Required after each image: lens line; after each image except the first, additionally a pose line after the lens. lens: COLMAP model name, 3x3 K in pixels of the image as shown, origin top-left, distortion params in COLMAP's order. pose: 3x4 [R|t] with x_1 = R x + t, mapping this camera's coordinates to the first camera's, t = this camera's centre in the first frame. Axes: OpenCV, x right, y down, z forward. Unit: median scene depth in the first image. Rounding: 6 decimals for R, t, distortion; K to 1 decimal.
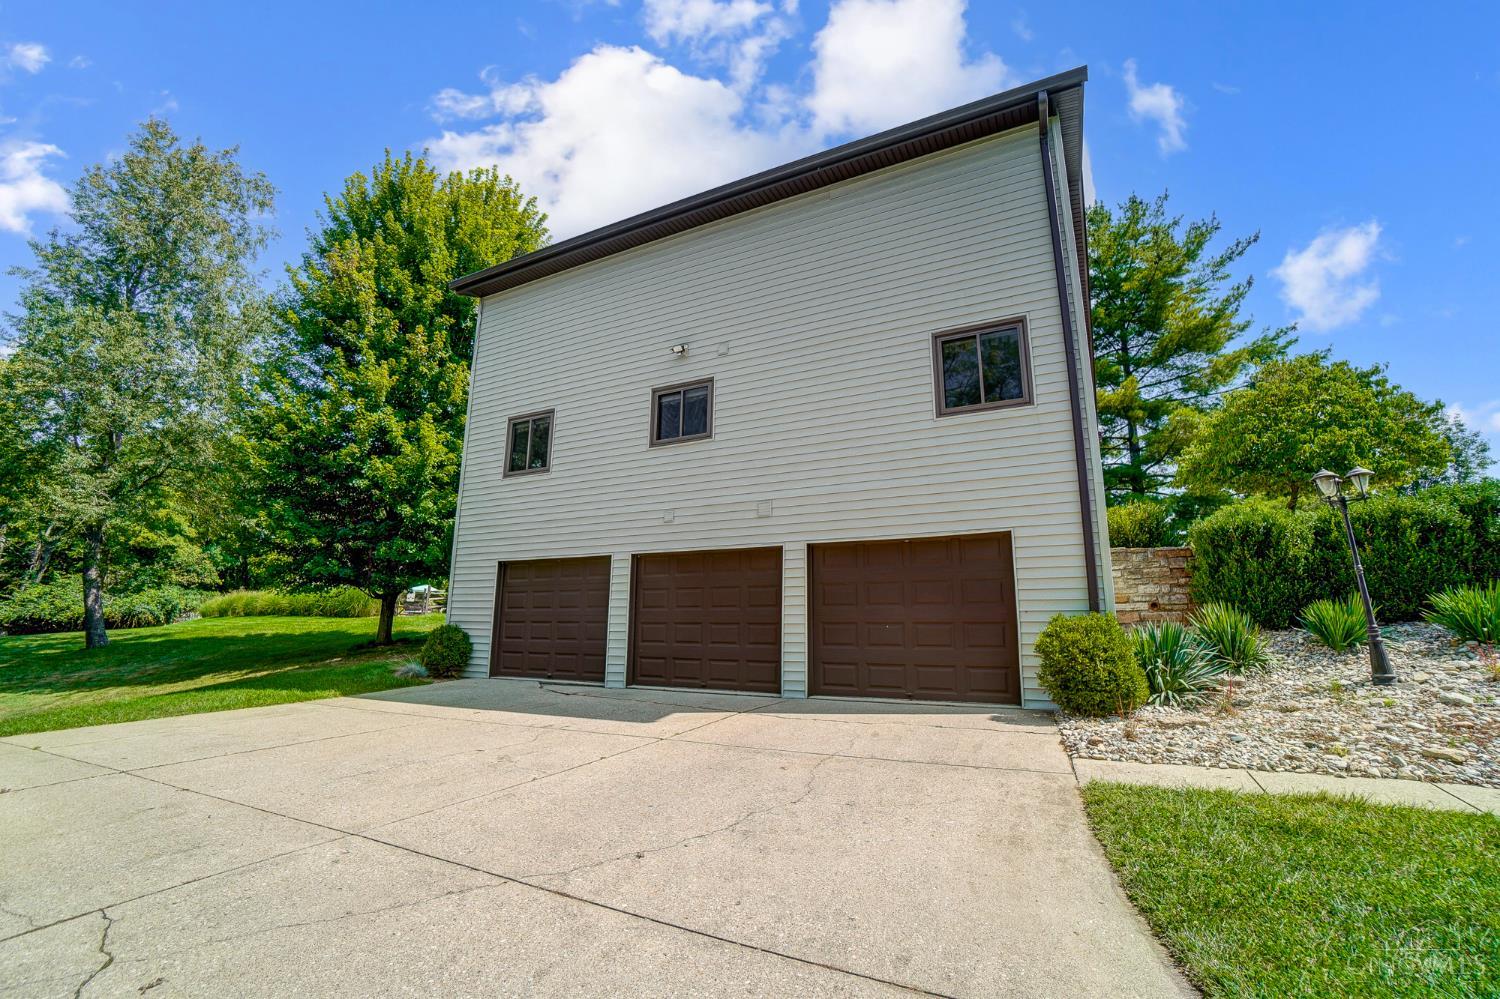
lens RADIAL K [[663.5, 0, 742.3], [0, 663.5, 499.9], [0, 0, 1]] dist [-0.061079, 0.022588]
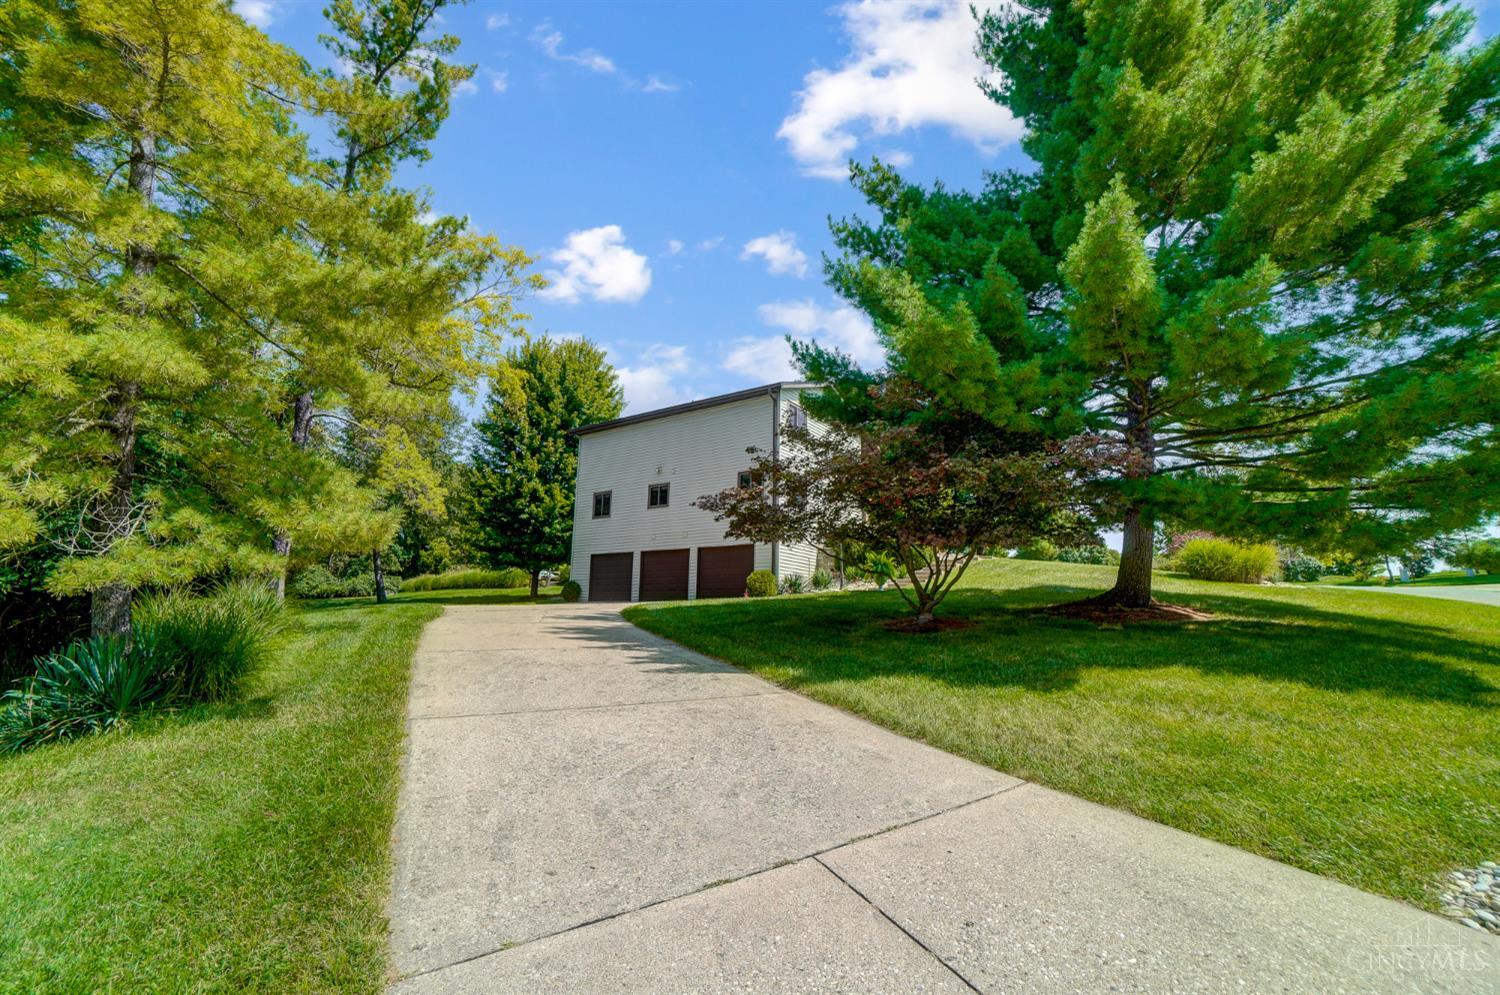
lens RADIAL K [[663.5, 0, 742.3], [0, 663.5, 497.9], [0, 0, 1]] dist [-0.061079, 0.022588]
pose [[0.991170, -0.018022, -0.131365, 0.355113], [0.019800, 0.999729, 0.012239, -0.093552], [0.131109, -0.014732, 0.991258, -0.939188]]
